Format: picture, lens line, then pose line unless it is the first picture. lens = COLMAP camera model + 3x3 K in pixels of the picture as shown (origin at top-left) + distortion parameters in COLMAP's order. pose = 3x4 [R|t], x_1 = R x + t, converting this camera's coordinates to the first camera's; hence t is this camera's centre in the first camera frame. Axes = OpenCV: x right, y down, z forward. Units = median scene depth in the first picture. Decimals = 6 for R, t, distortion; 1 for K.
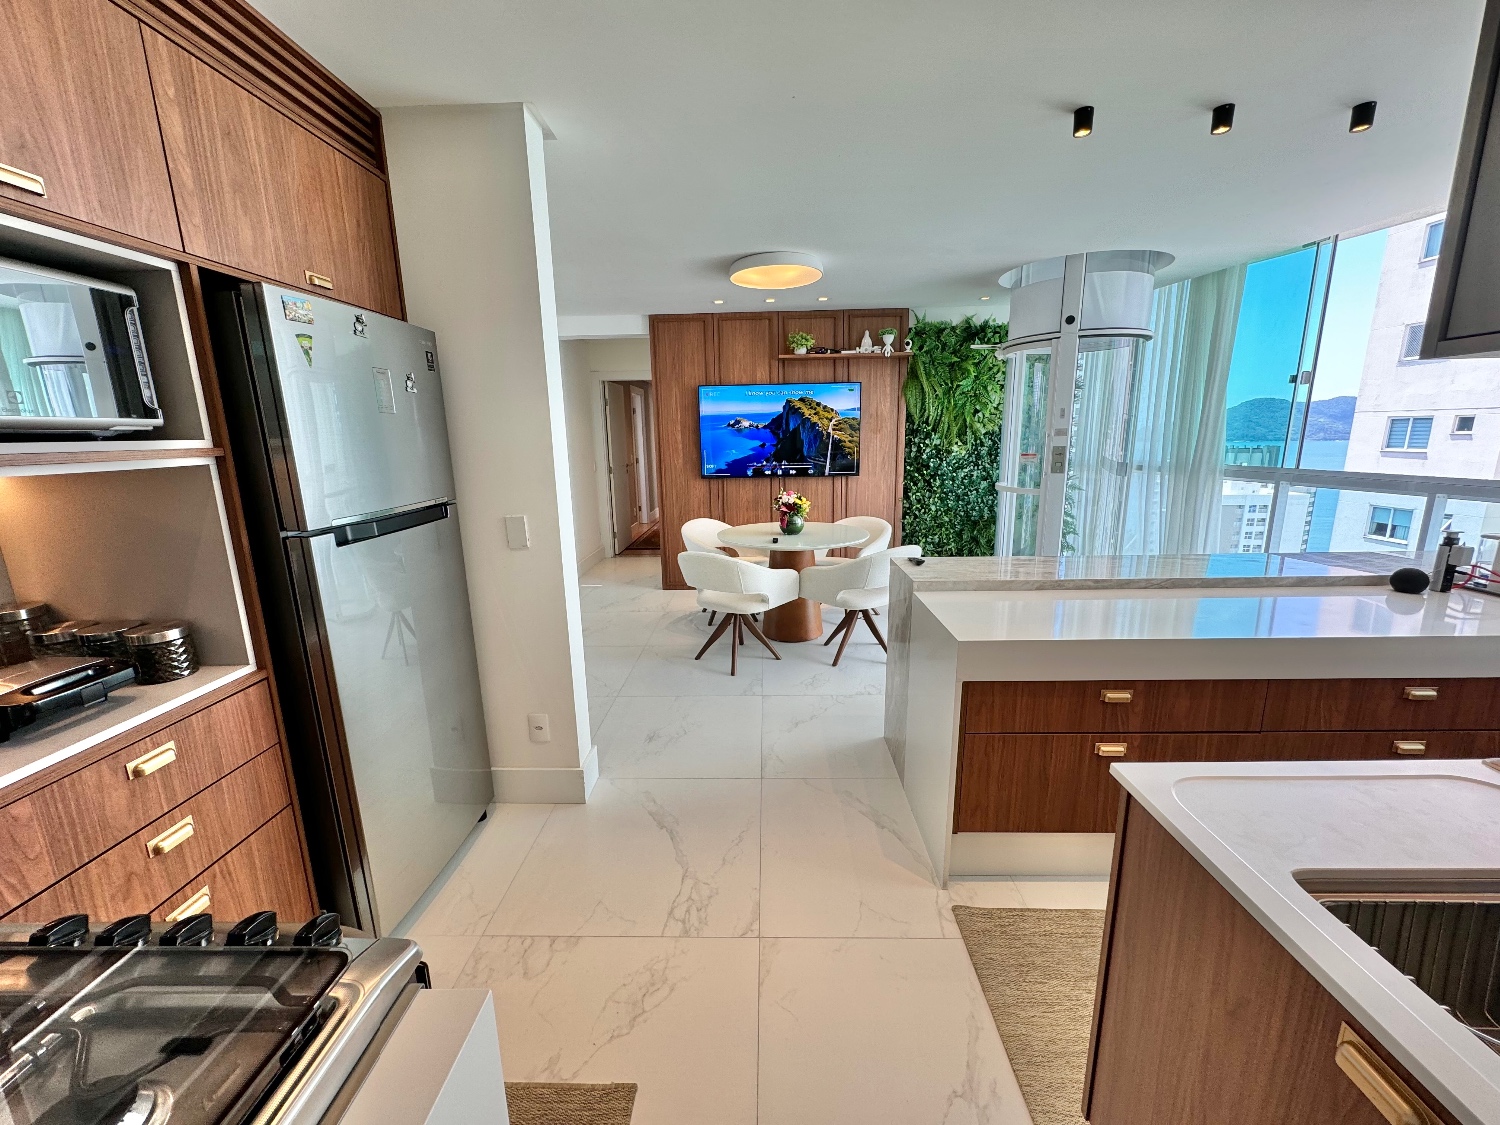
lens RADIAL K [[600.5, 0, 747.5], [0, 600.5, 560.2], [0, 0, 1]] dist [-0.001981, 0.000691]
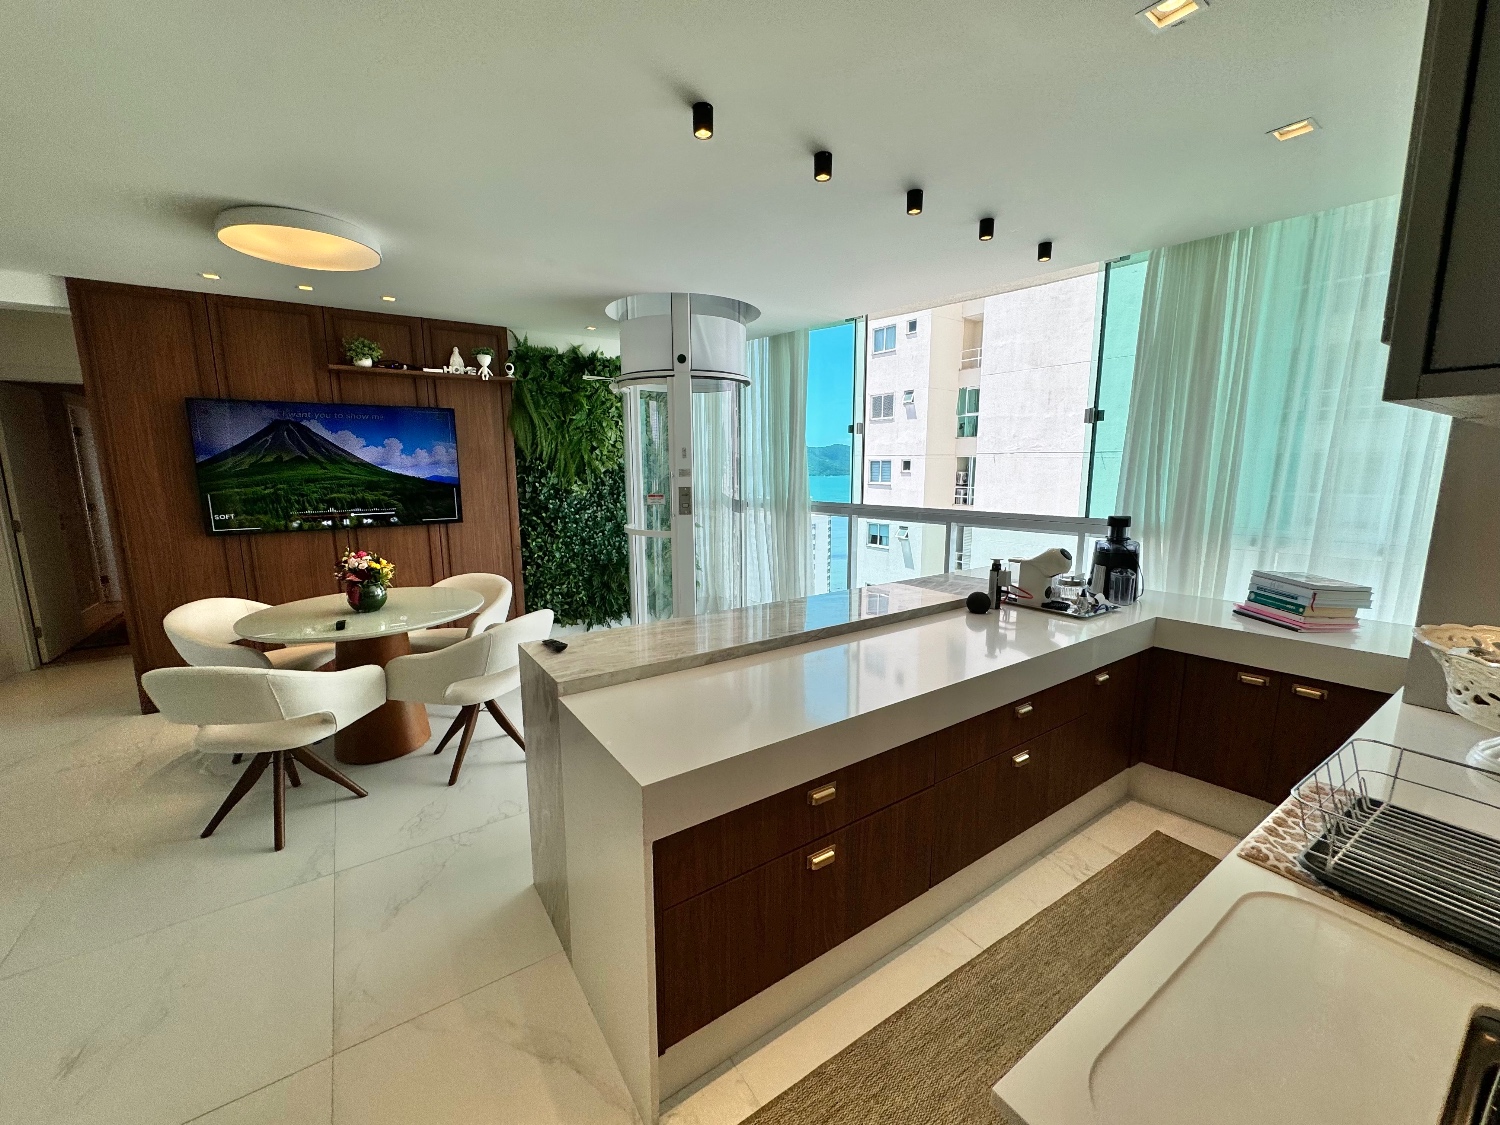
lens RADIAL K [[600.5, 0, 747.5], [0, 600.5, 560.2], [0, 0, 1]] dist [-0.001981, 0.000691]
pose [[0.812750, -0.079019, 0.577229, 0.028872], [0.110608, 0.993669, -0.019711, -0.035209], [-0.572016, 0.079867, 0.816345, 0.135354]]
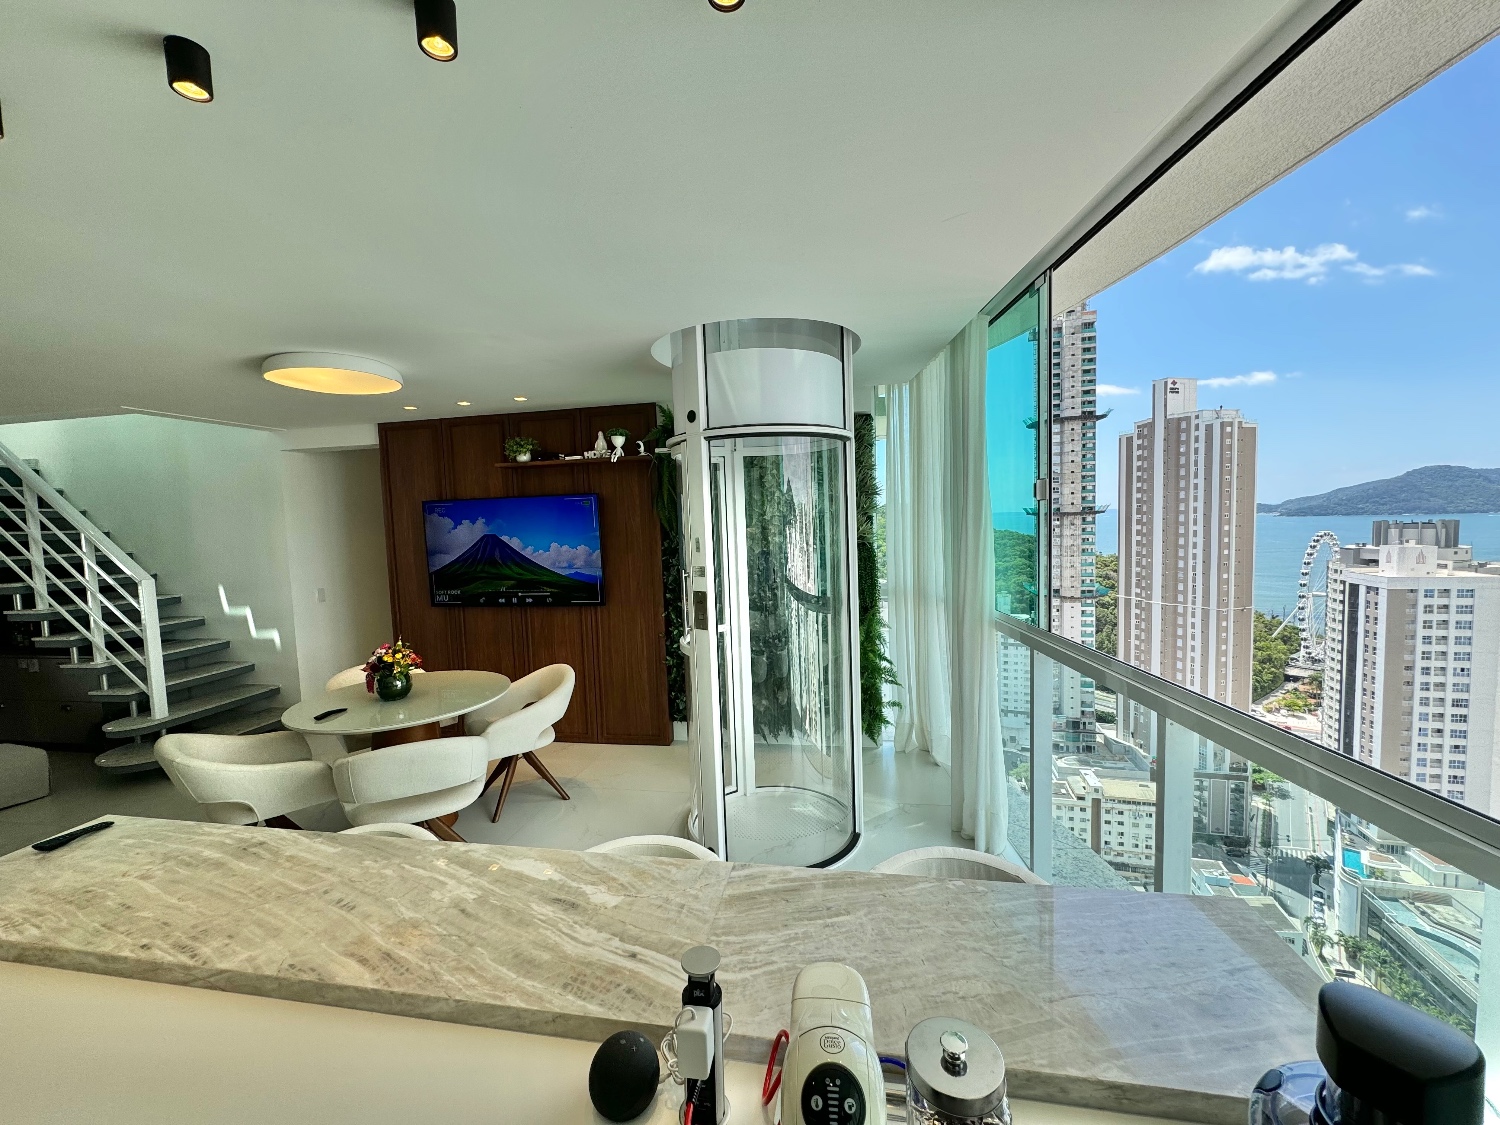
lens RADIAL K [[600.5, 0, 747.5], [0, 600.5, 560.2], [0, 0, 1]] dist [-0.001981, 0.000691]
pose [[0.987621, -0.004658, -0.156789, 0.575049], [-0.016331, 0.991074, -0.132312, -0.112262], [0.156006, 0.133235, 0.978729, 0.273678]]
